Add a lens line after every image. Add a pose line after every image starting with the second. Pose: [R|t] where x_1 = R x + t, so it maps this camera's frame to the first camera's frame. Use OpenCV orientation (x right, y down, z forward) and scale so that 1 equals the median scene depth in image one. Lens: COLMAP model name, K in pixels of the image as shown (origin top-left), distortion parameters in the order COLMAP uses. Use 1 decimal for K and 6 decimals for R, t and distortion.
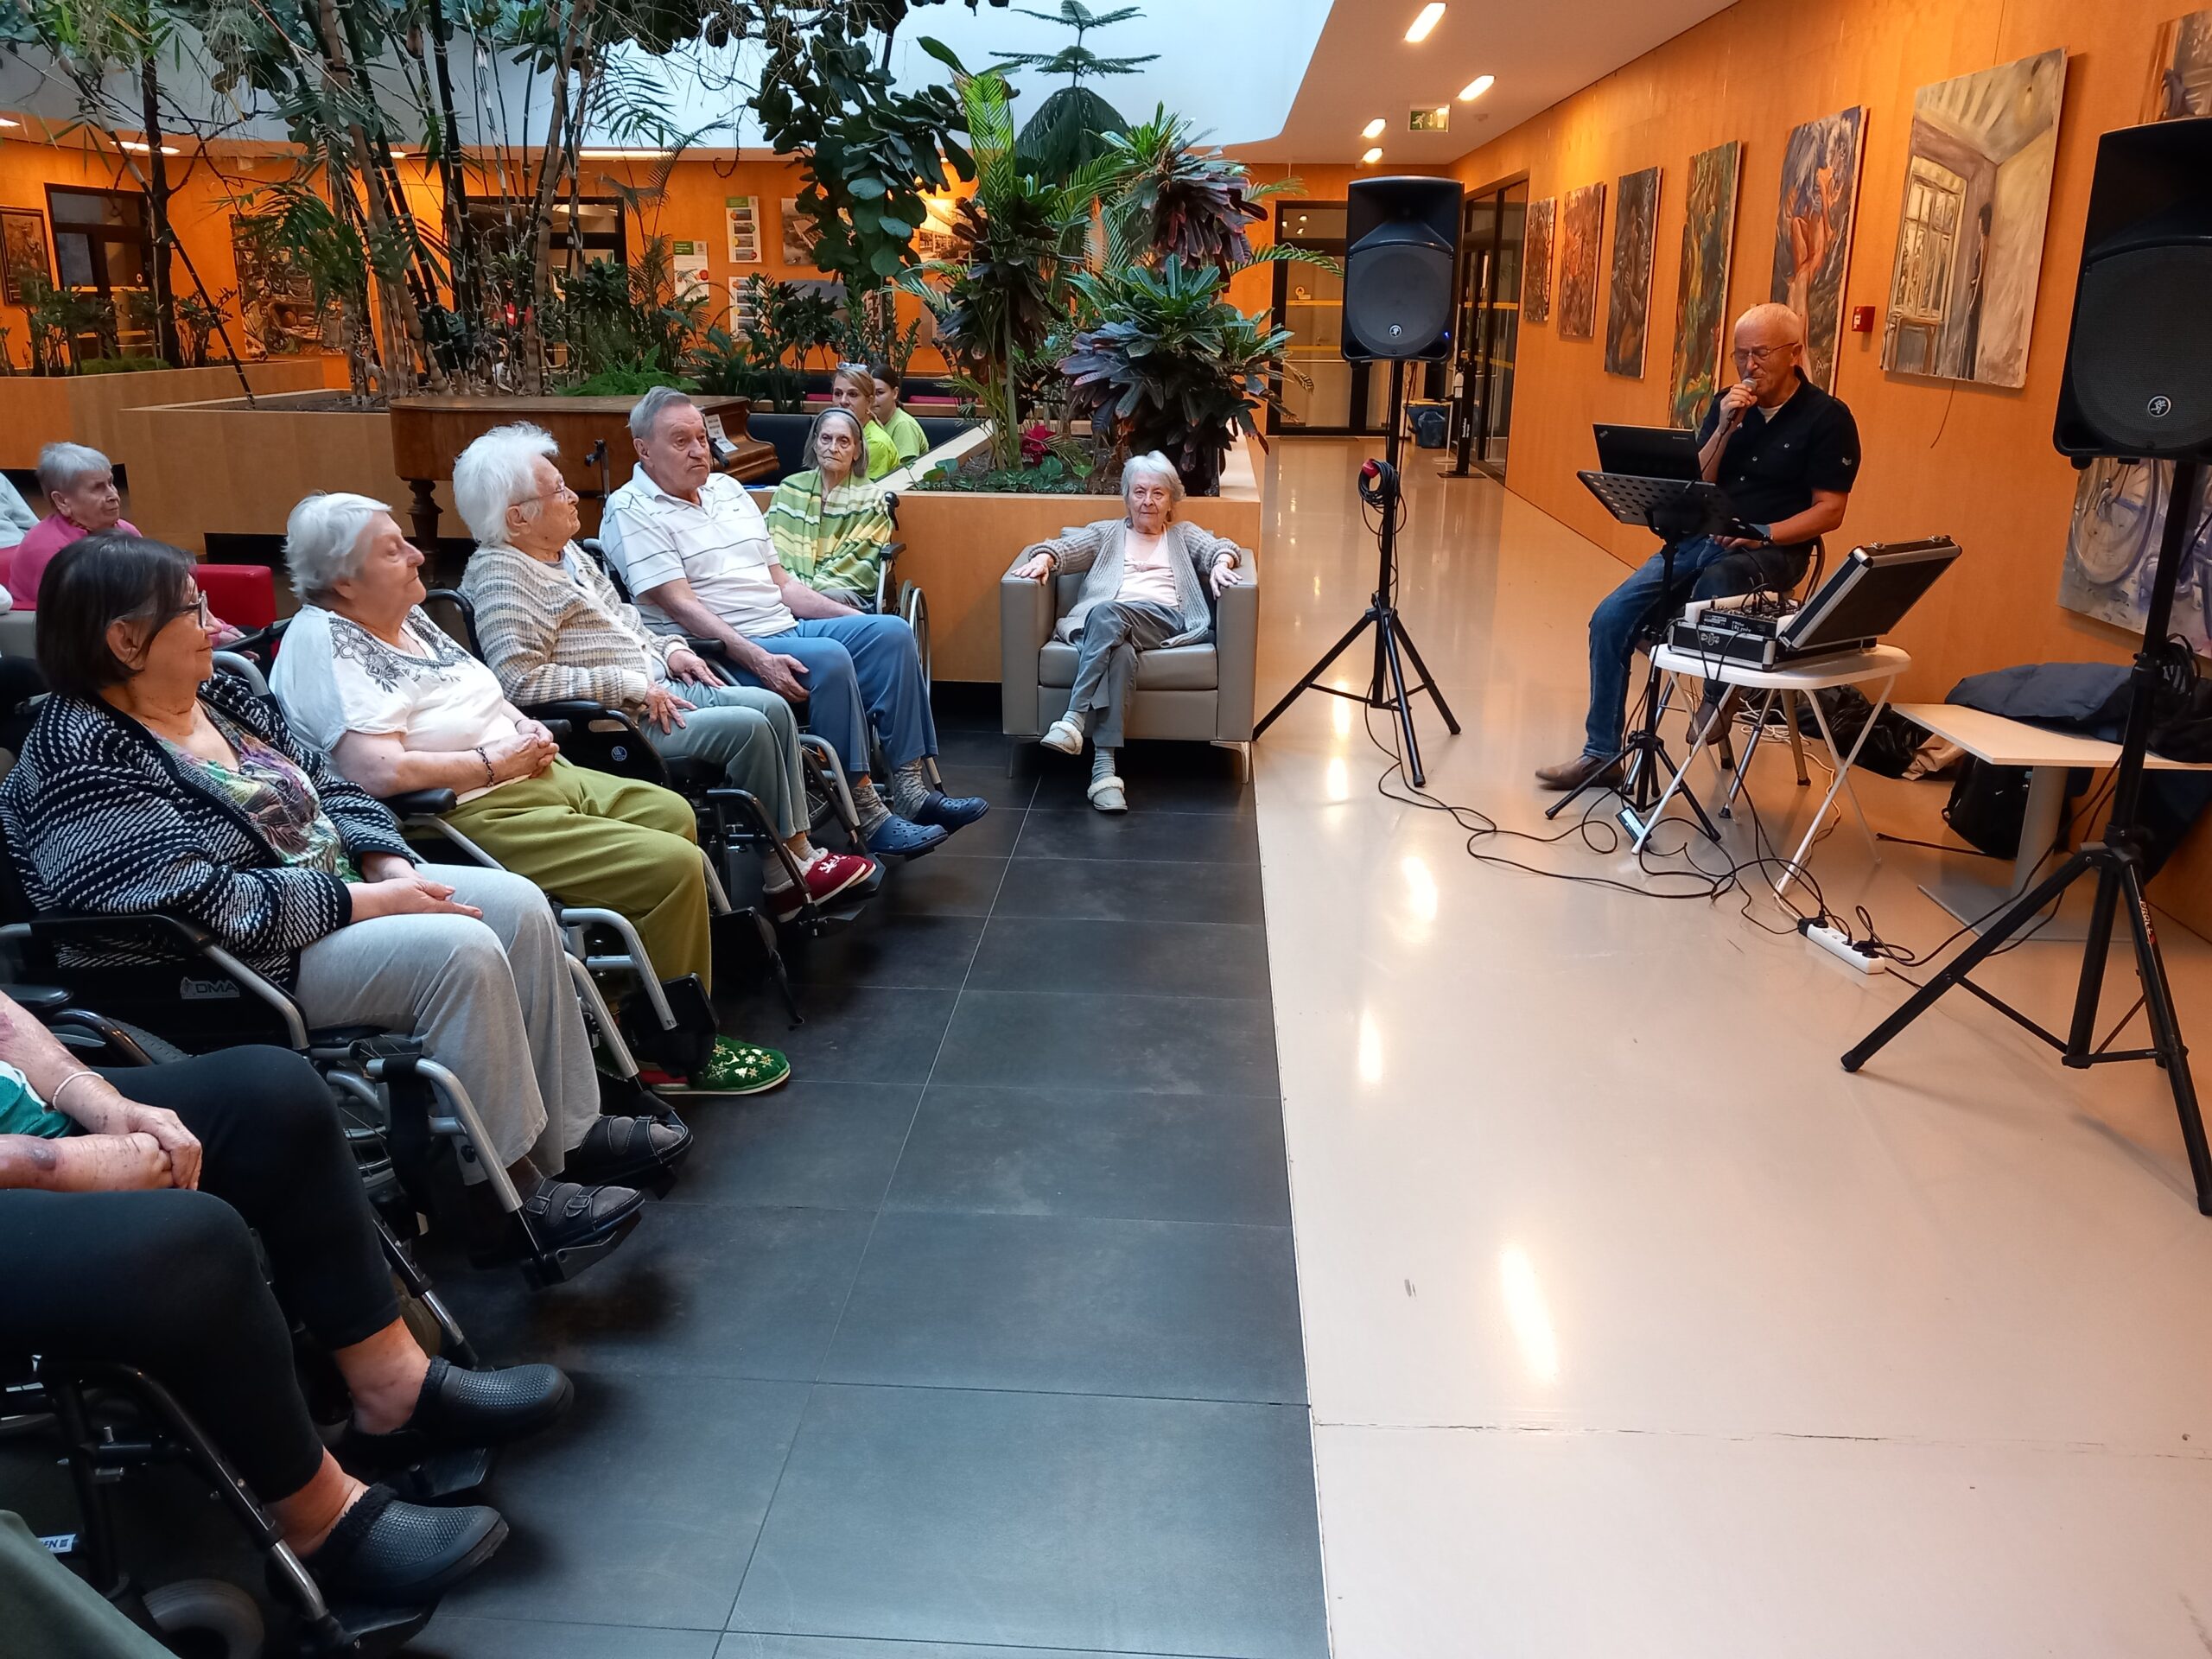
lens RADIAL K [[1735.7, 0, 1105.9], [0, 1735.7, 790.1], [0, 0, 1]] dist [0.029838, -0.042195]
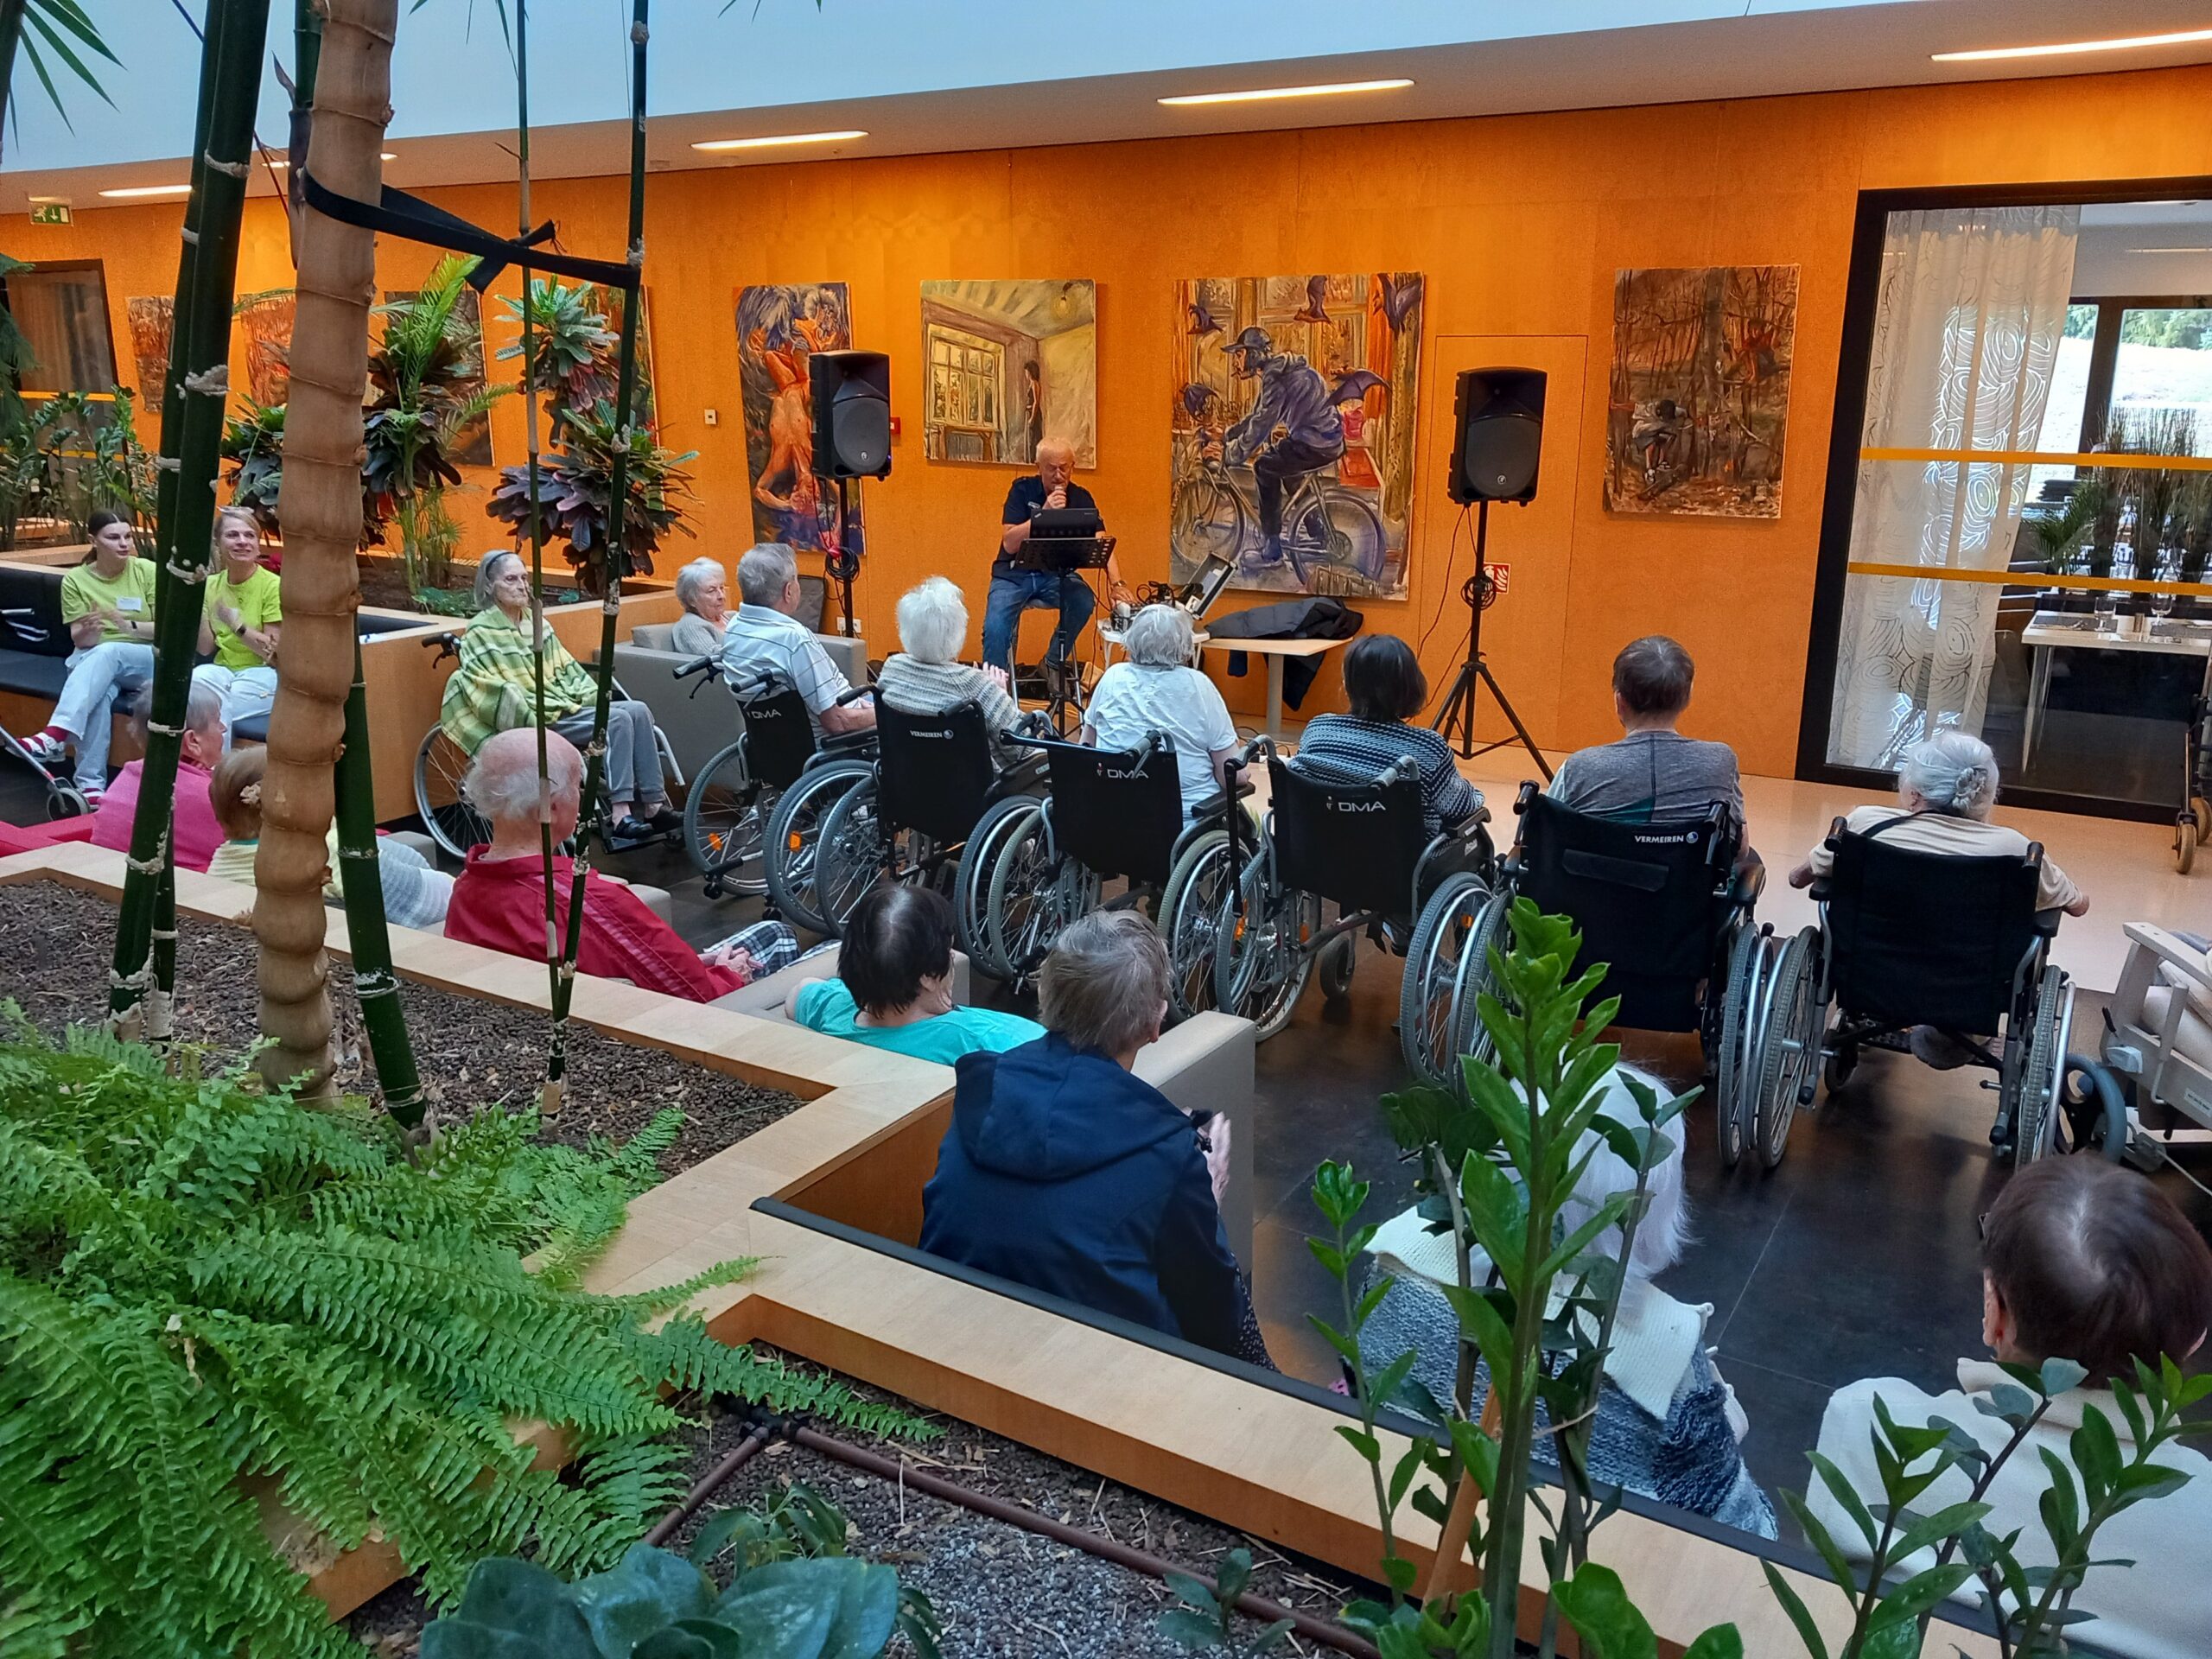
lens RADIAL K [[1735.7, 0, 1092.0], [0, 1735.7, 809.0], [0, 0, 1]] dist [0.029838, -0.042195]
pose [[0.474239, -0.232542, 0.849130, -1.044409], [0.239811, 0.962136, 0.129556, -0.125391], [-0.847106, 0.142190, 0.512049, 0.148935]]
